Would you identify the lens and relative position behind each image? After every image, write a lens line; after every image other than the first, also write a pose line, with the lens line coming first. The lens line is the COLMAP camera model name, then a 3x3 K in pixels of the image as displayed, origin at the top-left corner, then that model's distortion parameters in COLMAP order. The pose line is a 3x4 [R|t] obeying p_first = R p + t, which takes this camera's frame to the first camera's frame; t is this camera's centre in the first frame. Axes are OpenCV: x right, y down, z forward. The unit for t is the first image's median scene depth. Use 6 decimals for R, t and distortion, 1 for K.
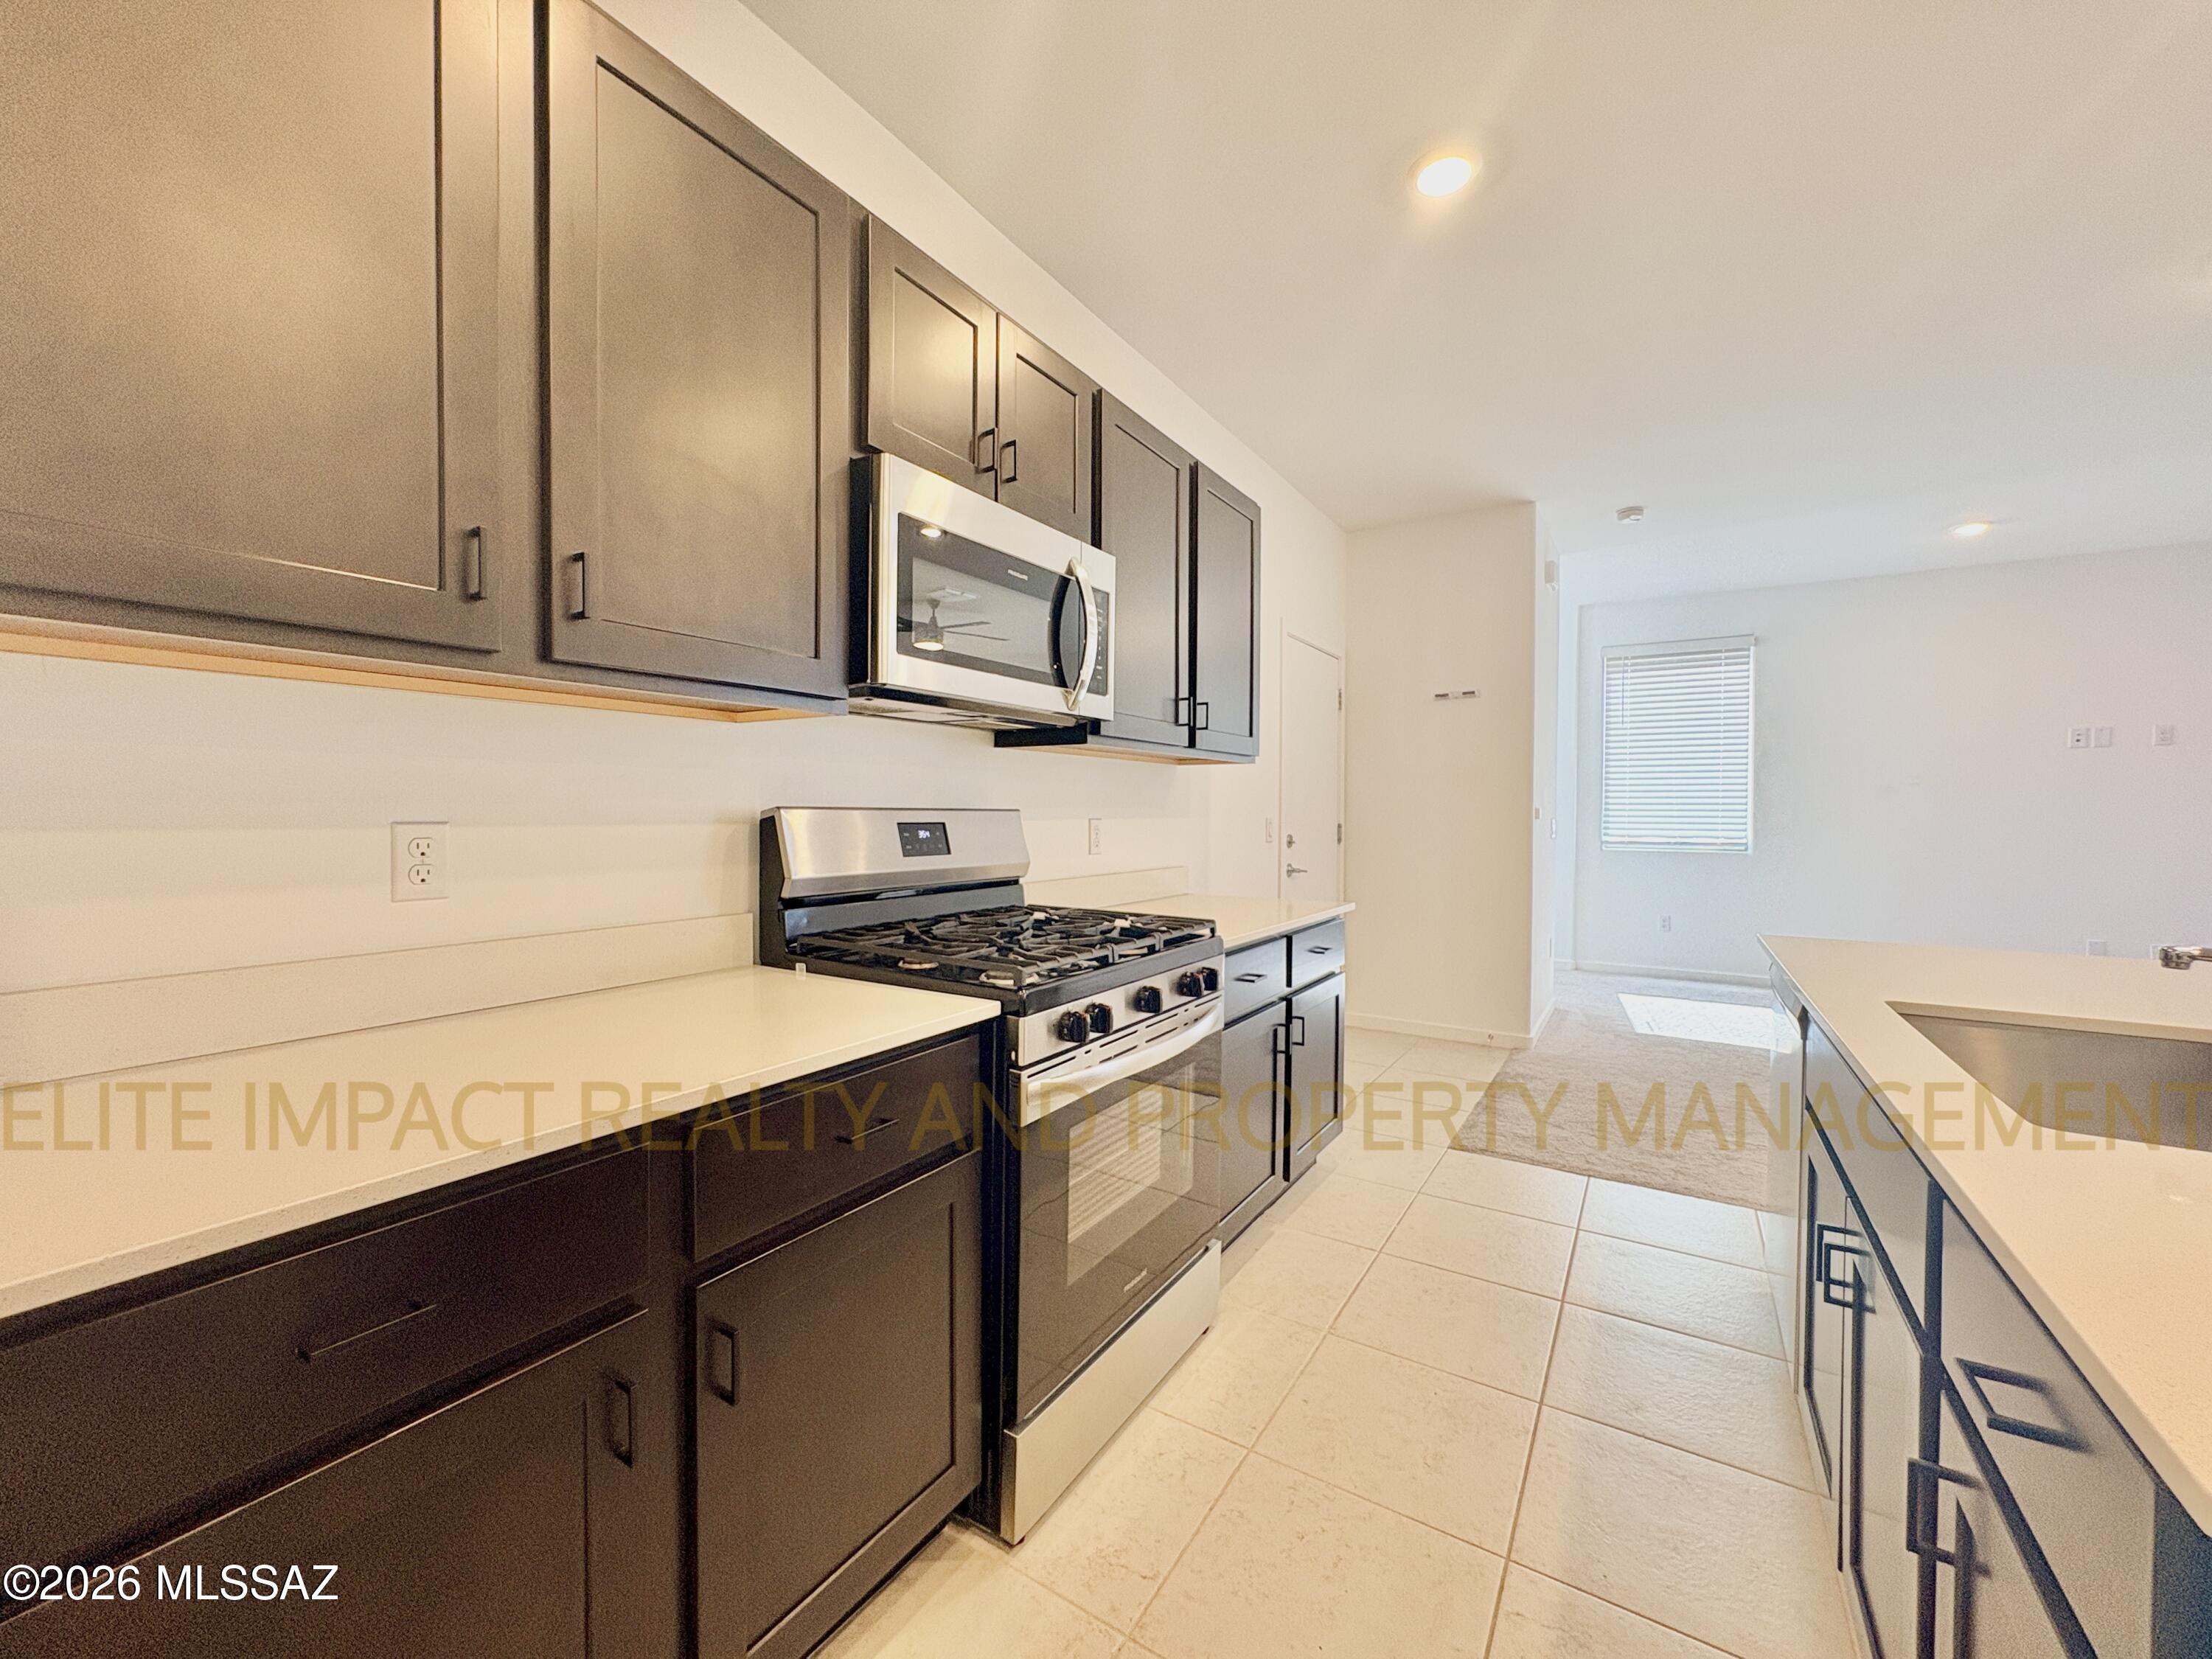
lens RADIAL K [[874.1, 0, 1109.0], [0, 874.1, 816.2], [0, 0, 1]] dist [-0.001867, 0.000472]
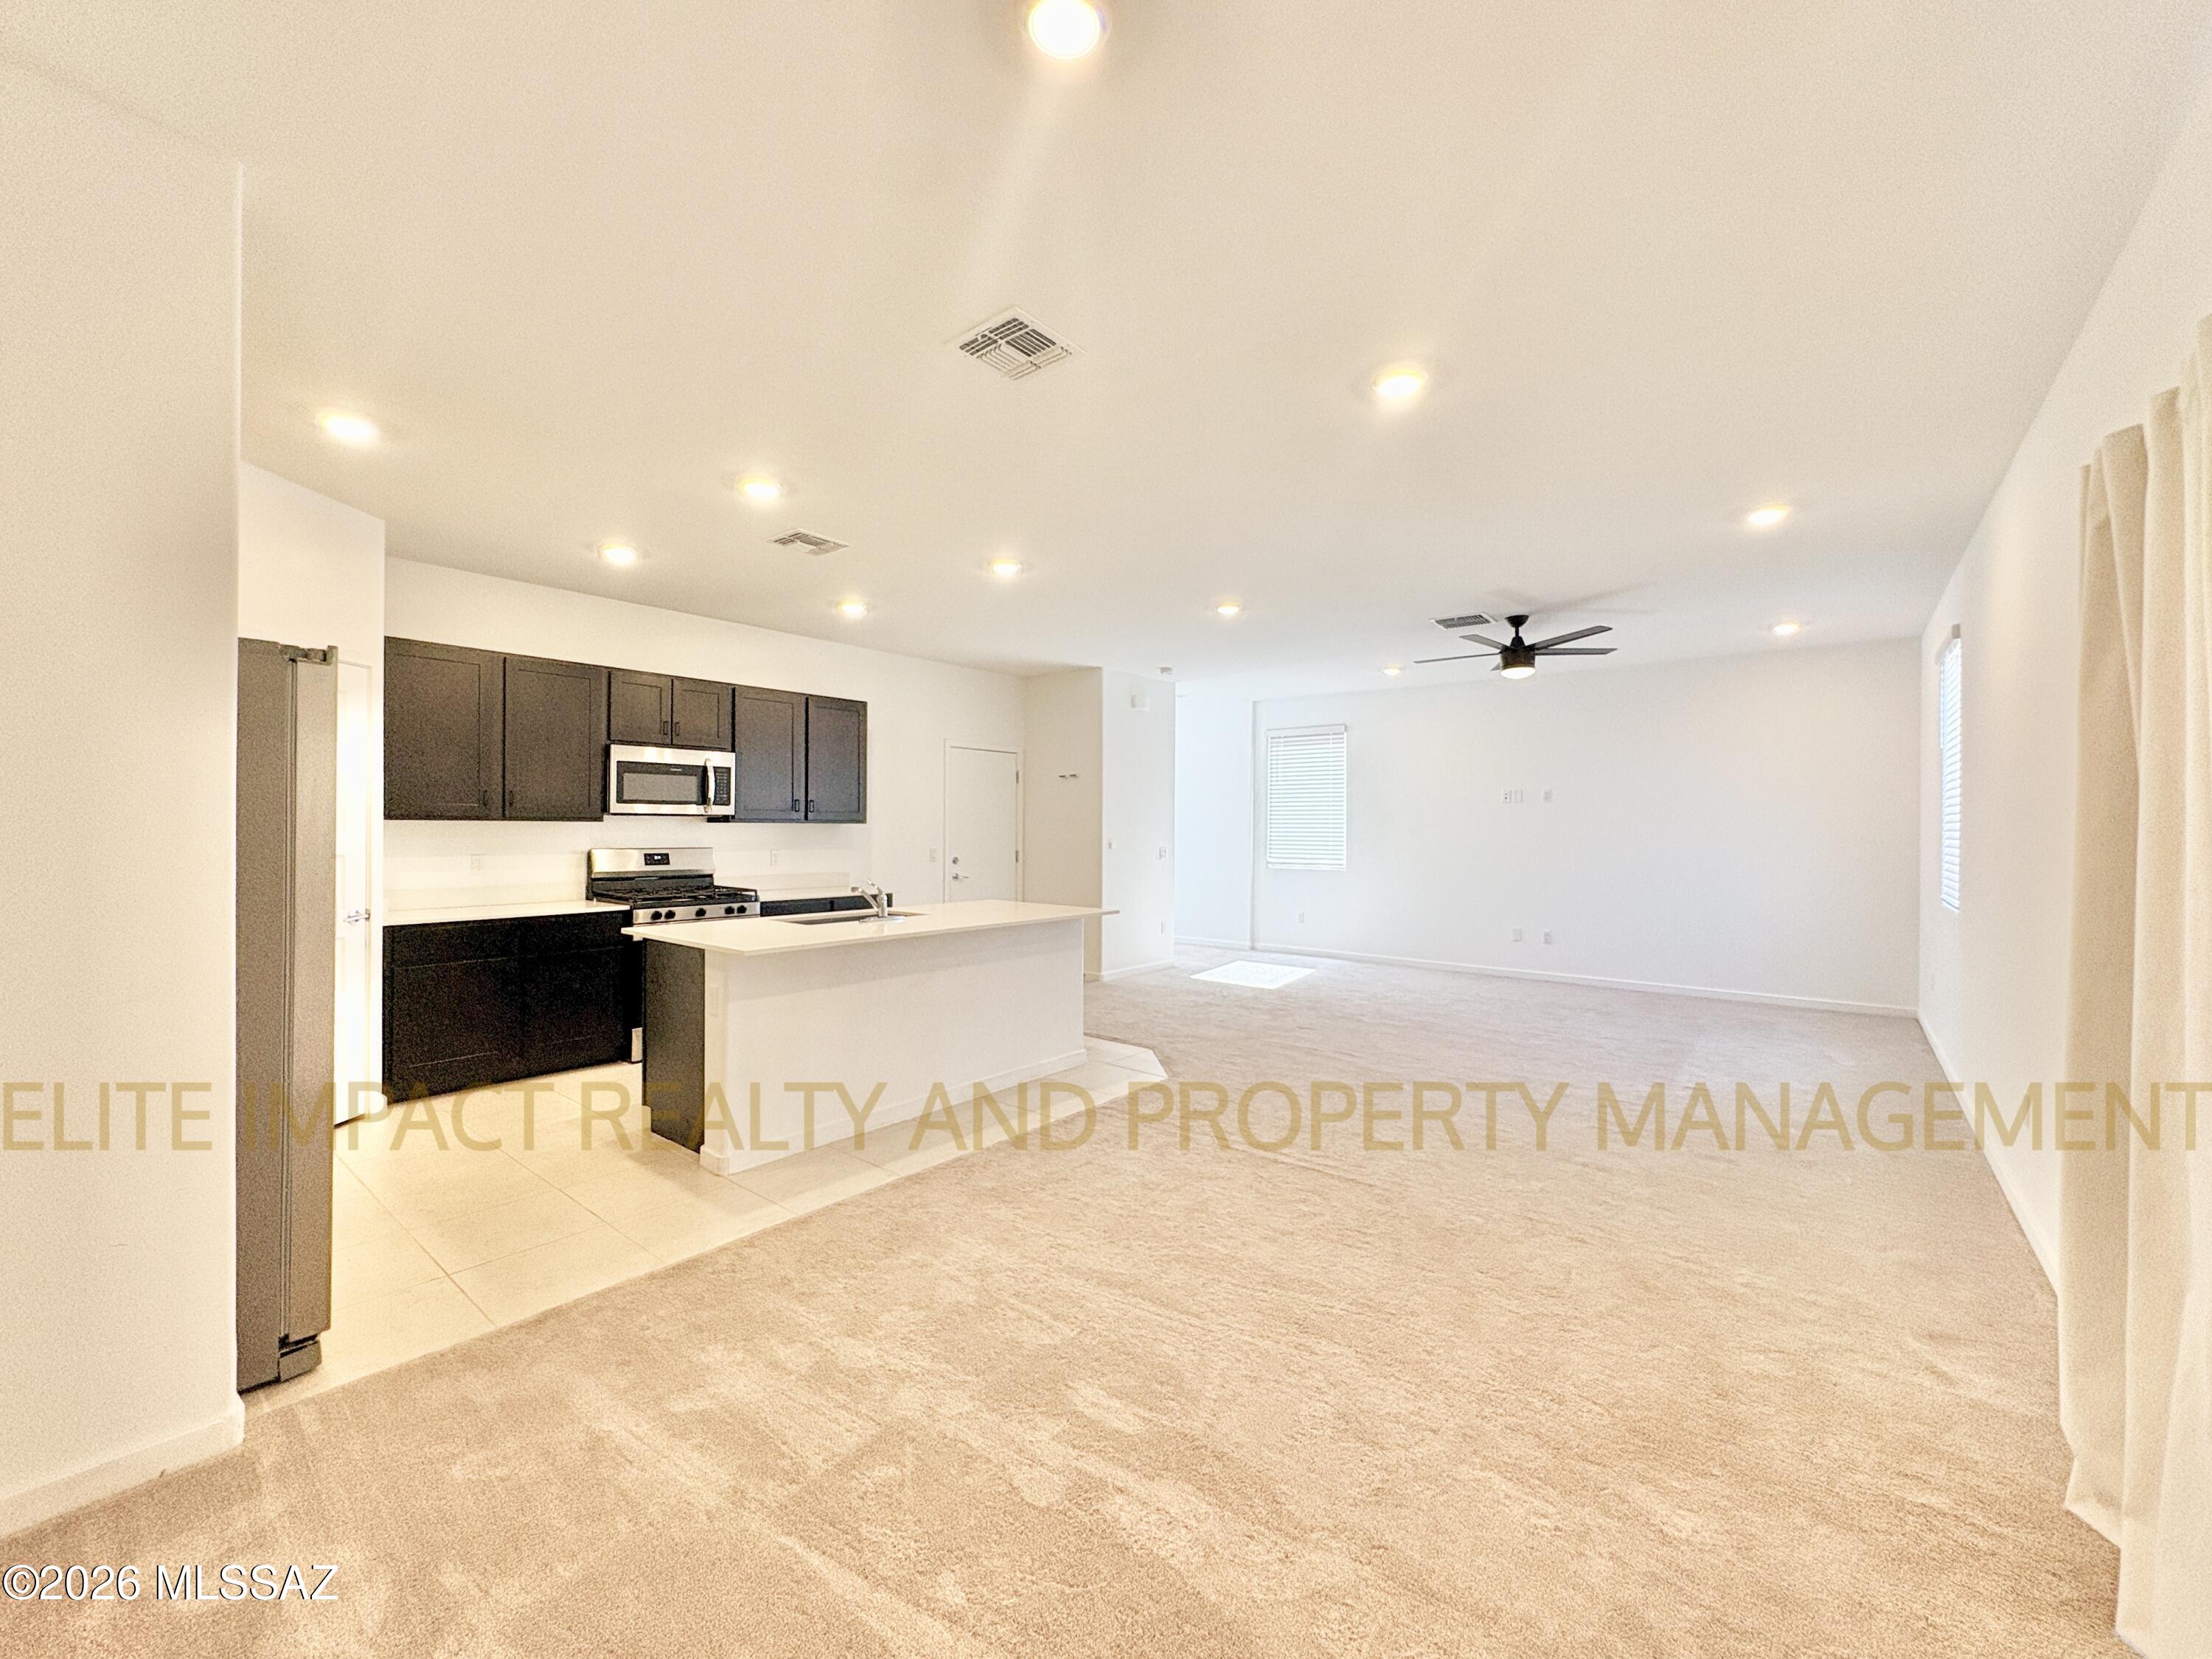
lens RADIAL K [[874.1, 0, 1112.4], [0, 874.1, 832.5], [0, 0, 1]] dist [-0.001867, 0.000472]
pose [[0.993560, 0.001529, -0.113295, 1.545780], [-0.001772, 0.999996, -0.002051, -0.055566], [0.113291, 0.002239, 0.993559, -1.603591]]
